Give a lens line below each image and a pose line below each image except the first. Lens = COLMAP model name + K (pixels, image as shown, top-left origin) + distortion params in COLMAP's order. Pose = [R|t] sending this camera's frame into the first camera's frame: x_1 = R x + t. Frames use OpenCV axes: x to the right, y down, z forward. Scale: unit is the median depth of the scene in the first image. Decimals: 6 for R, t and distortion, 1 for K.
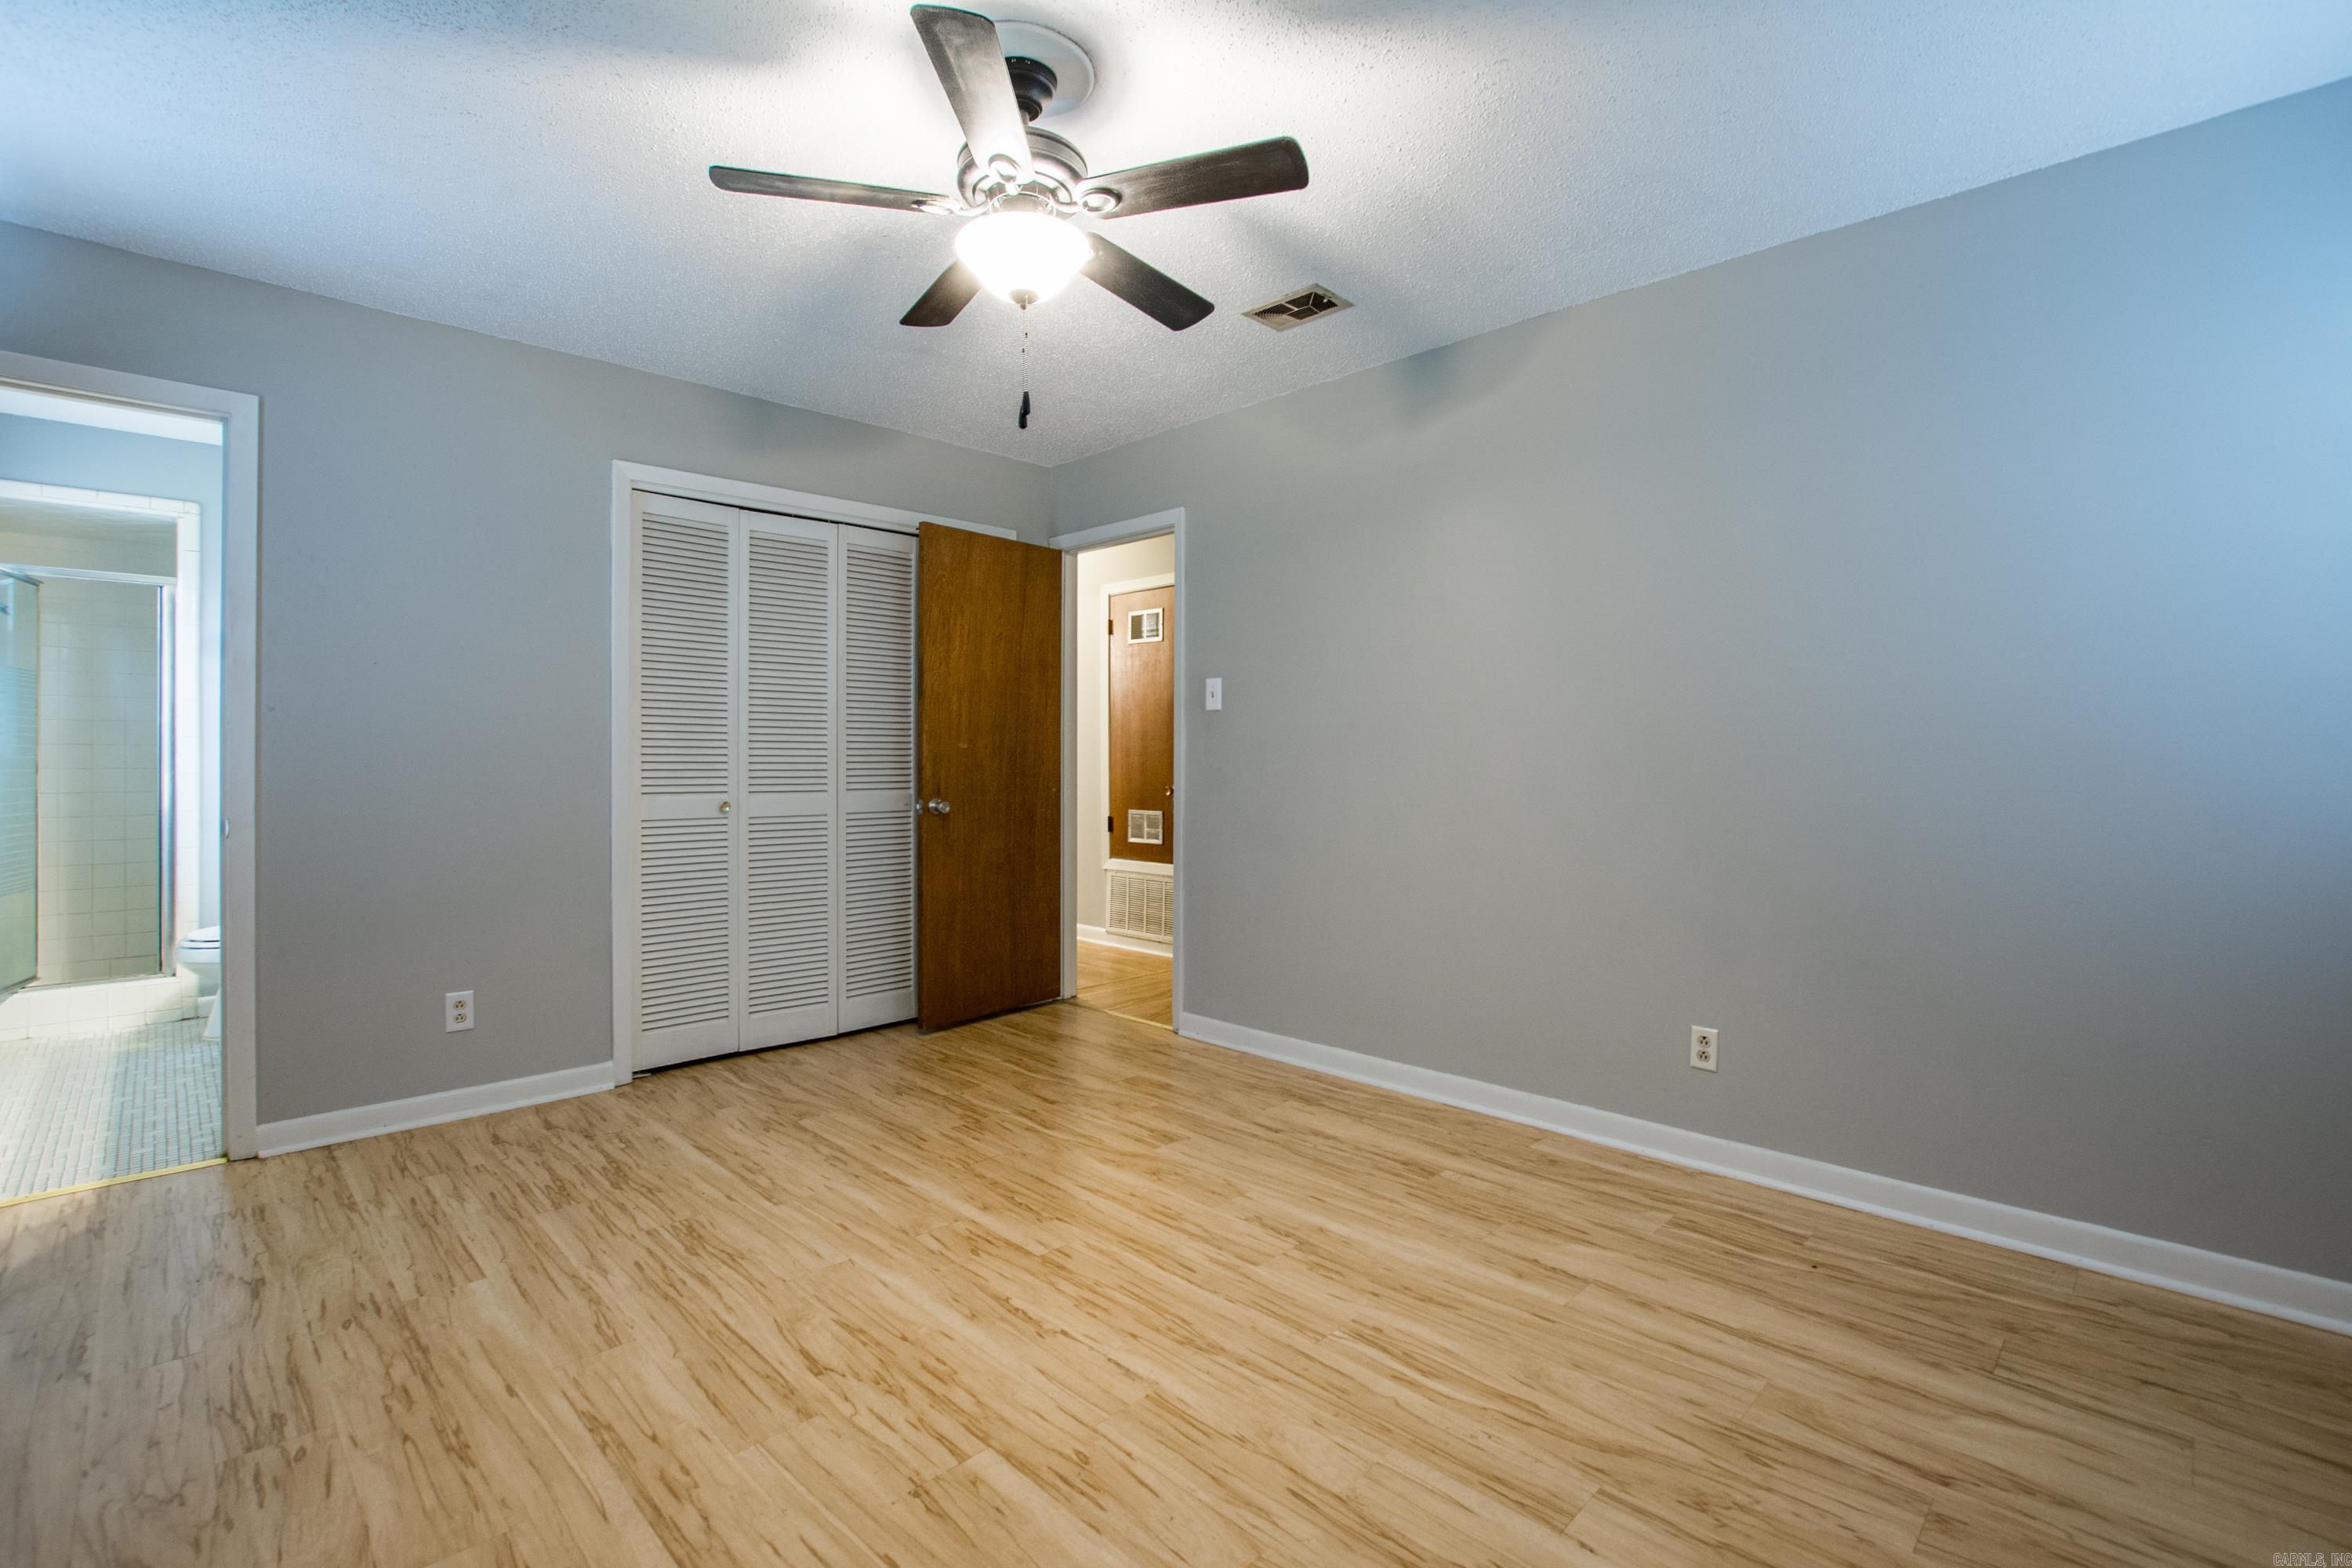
lens RADIAL K [[1048.9, 0, 1186.1], [0, 1048.9, 762.3], [0, 0, 1]] dist [-0.022084, 0.000640]
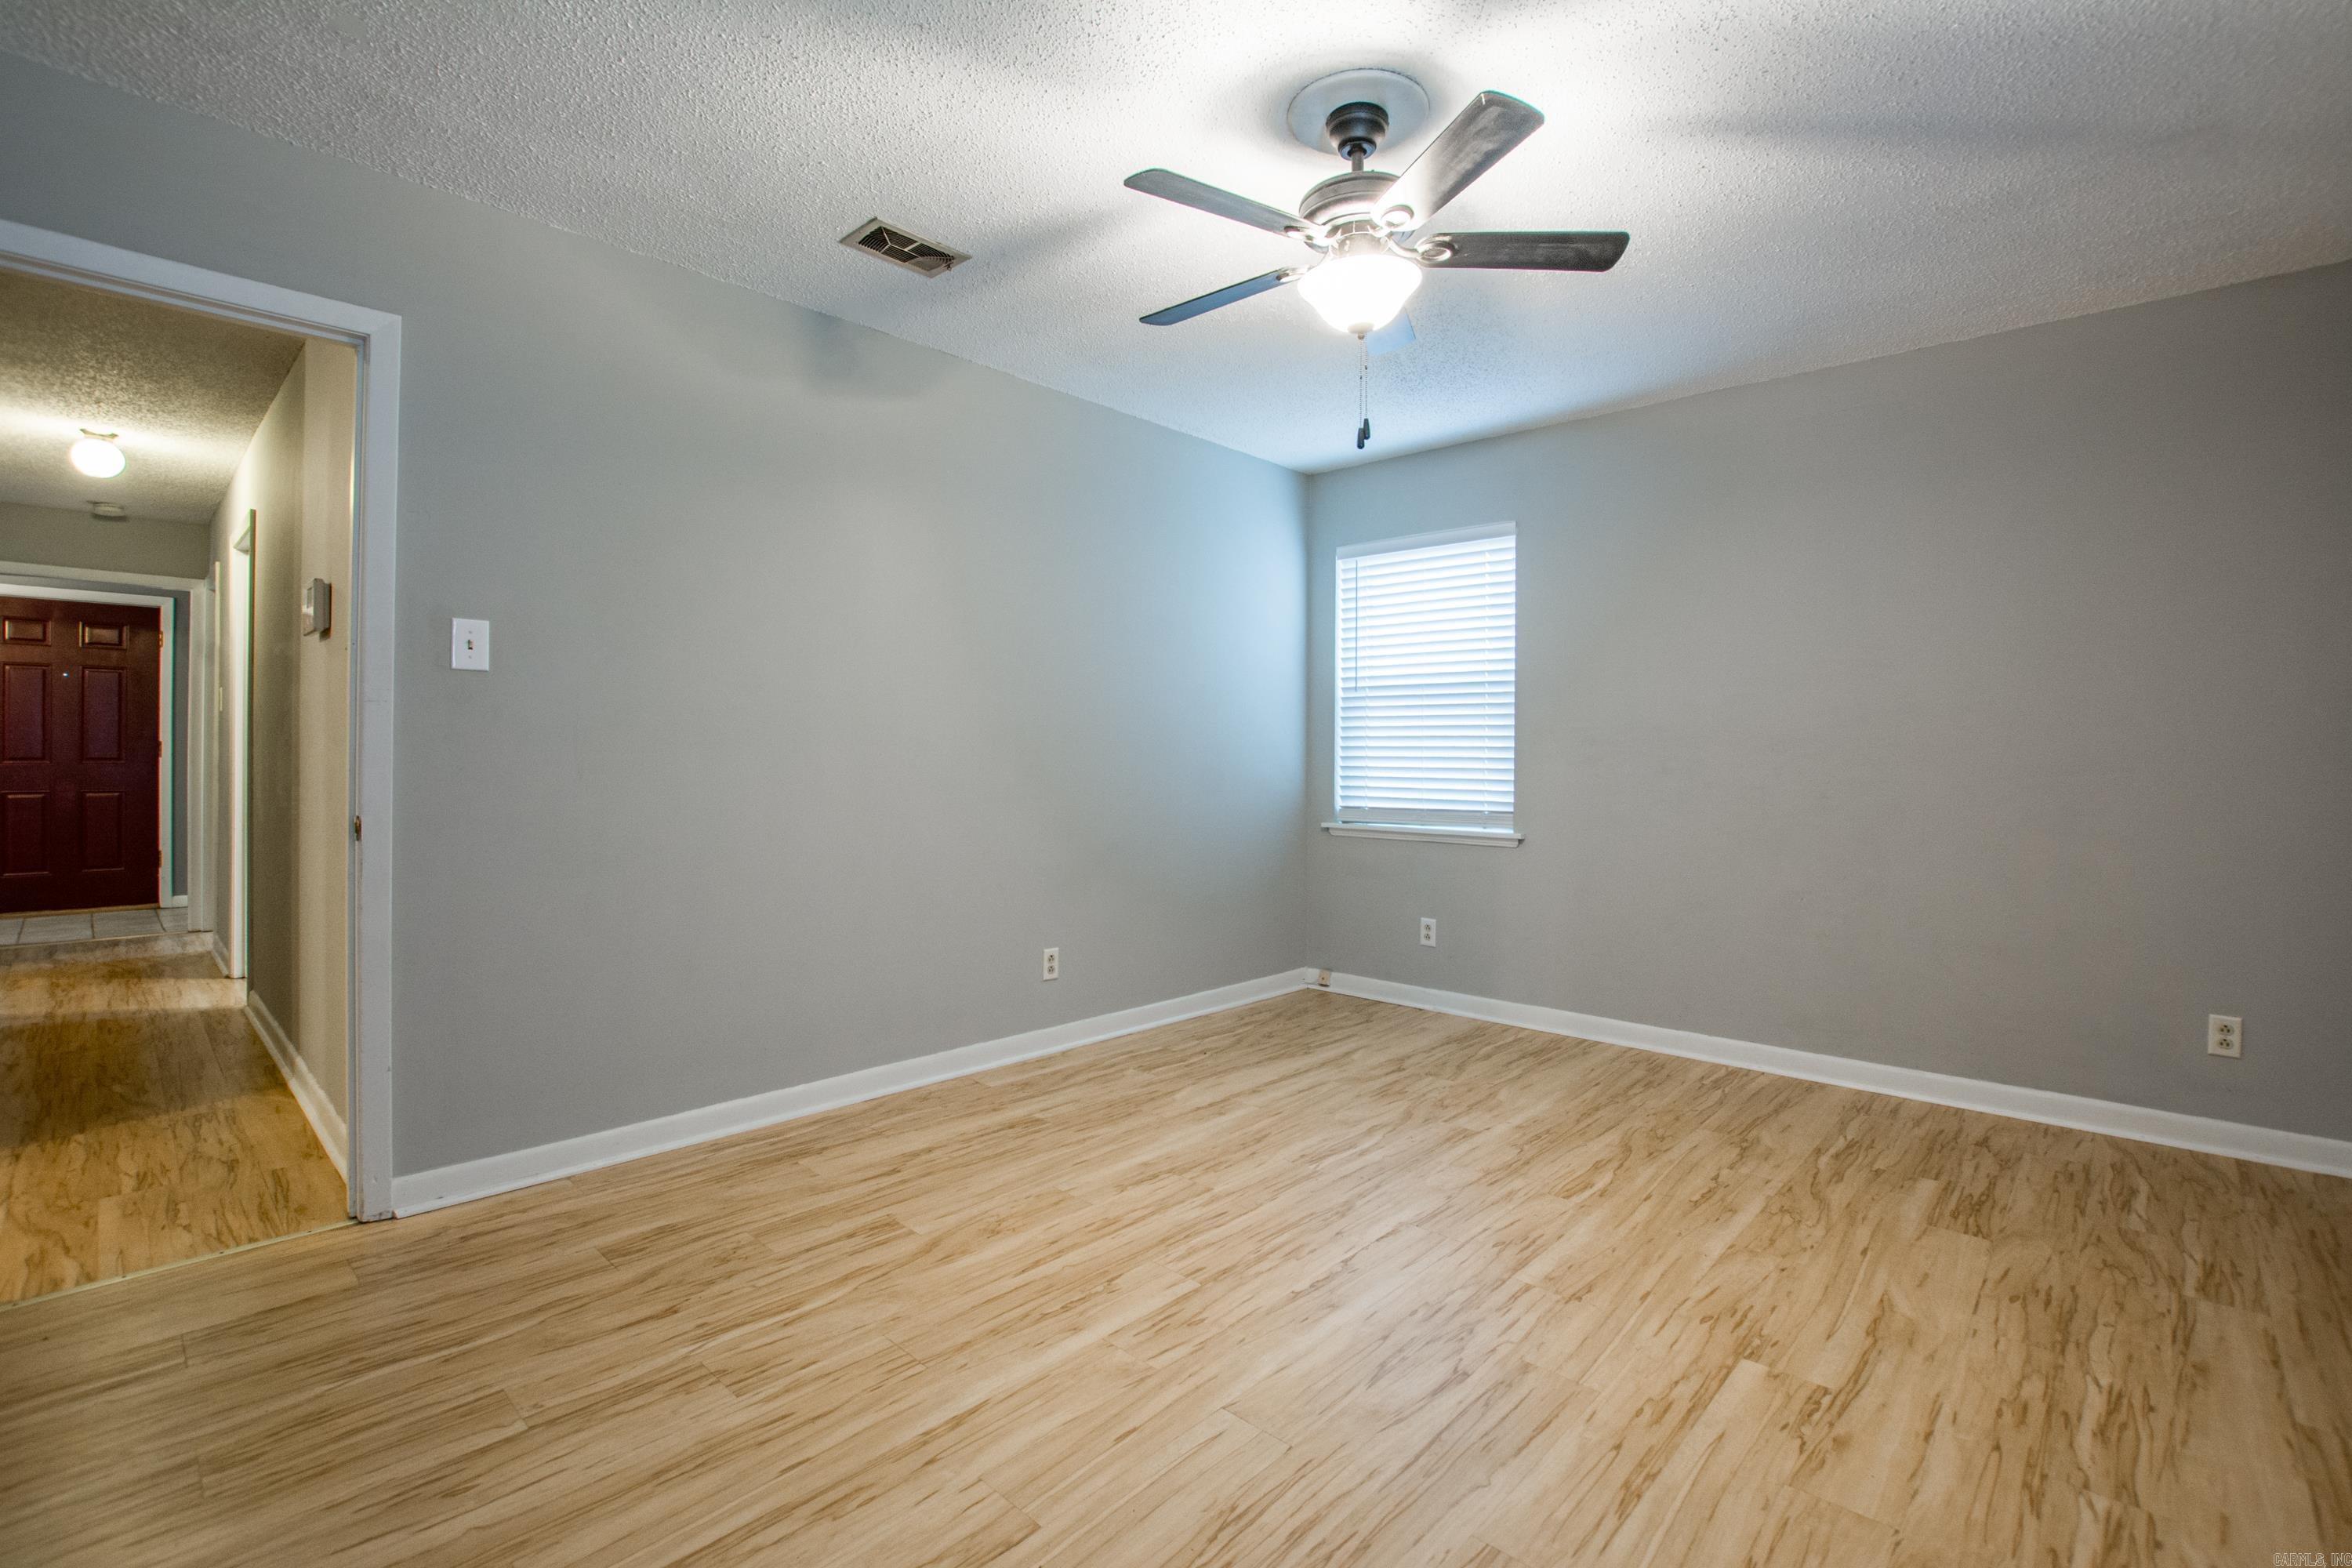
lens RADIAL K [[1048.9, 0, 1186.1], [0, 1048.9, 762.3], [0, 0, 1]] dist [-0.022084, 0.000640]
pose [[-0.032191, -0.003319, 0.999476, -0.895205], [-0.006876, 0.999972, 0.003099, 0.001234], [-0.999458, -0.006773, -0.032213, 0.872269]]
